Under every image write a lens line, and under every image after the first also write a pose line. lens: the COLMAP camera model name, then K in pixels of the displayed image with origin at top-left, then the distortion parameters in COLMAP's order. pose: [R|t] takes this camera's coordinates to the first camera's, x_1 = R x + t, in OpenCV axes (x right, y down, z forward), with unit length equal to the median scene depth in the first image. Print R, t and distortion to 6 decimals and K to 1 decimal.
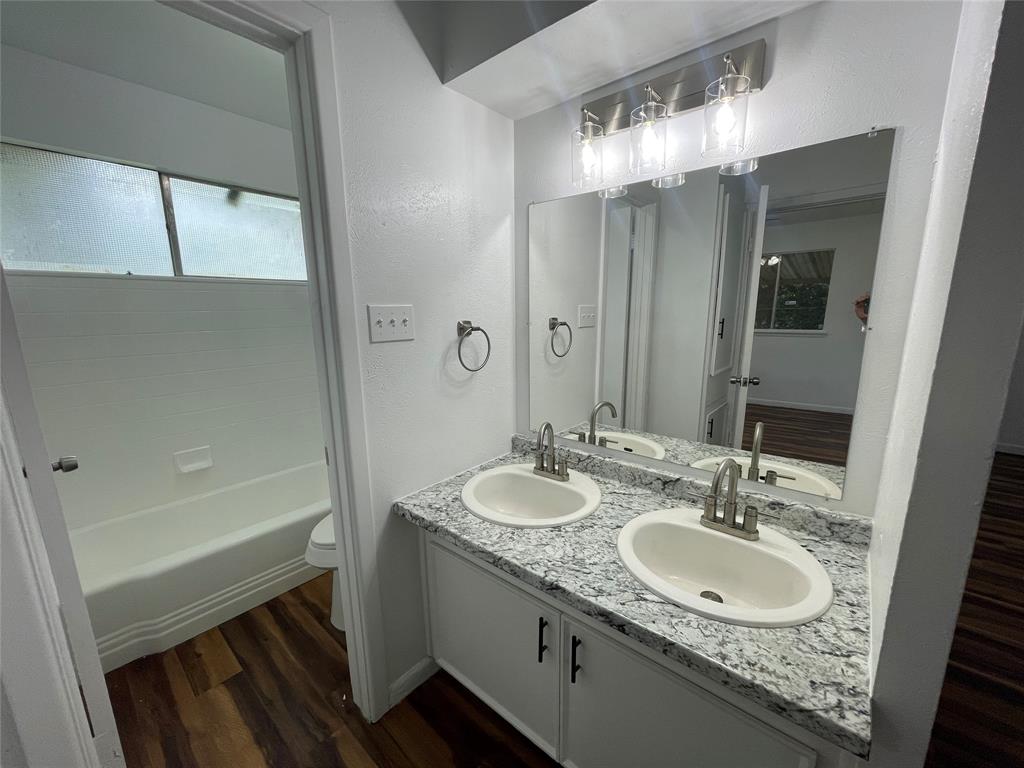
lens RADIAL K [[412.2, 0, 513.2], [0, 412.2, 387.9], [0, 0, 1]] dist [-0.000339, 0.000353]
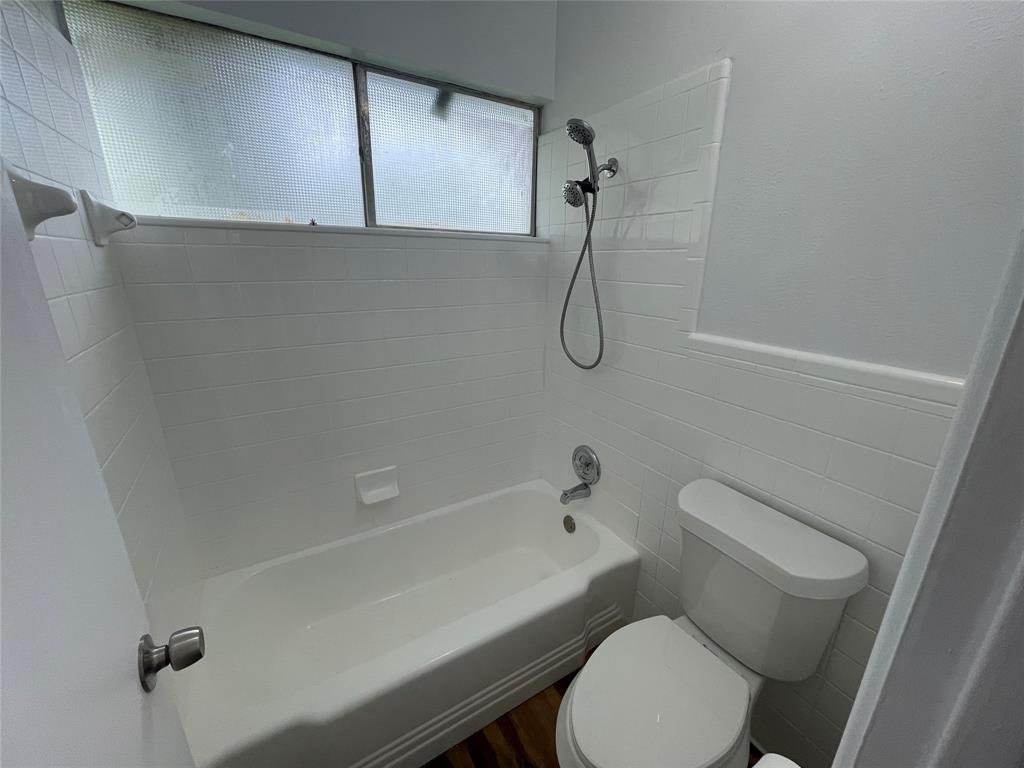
lens RADIAL K [[412.2, 0, 513.2], [0, 412.2, 387.9], [0, 0, 1]] dist [-0.000339, 0.000353]
pose [[0.950983, 0.110762, -0.288728, -0.358987], [-0.080869, 0.990239, 0.113519, -0.103022], [0.298483, -0.084606, 0.950658, 0.395902]]
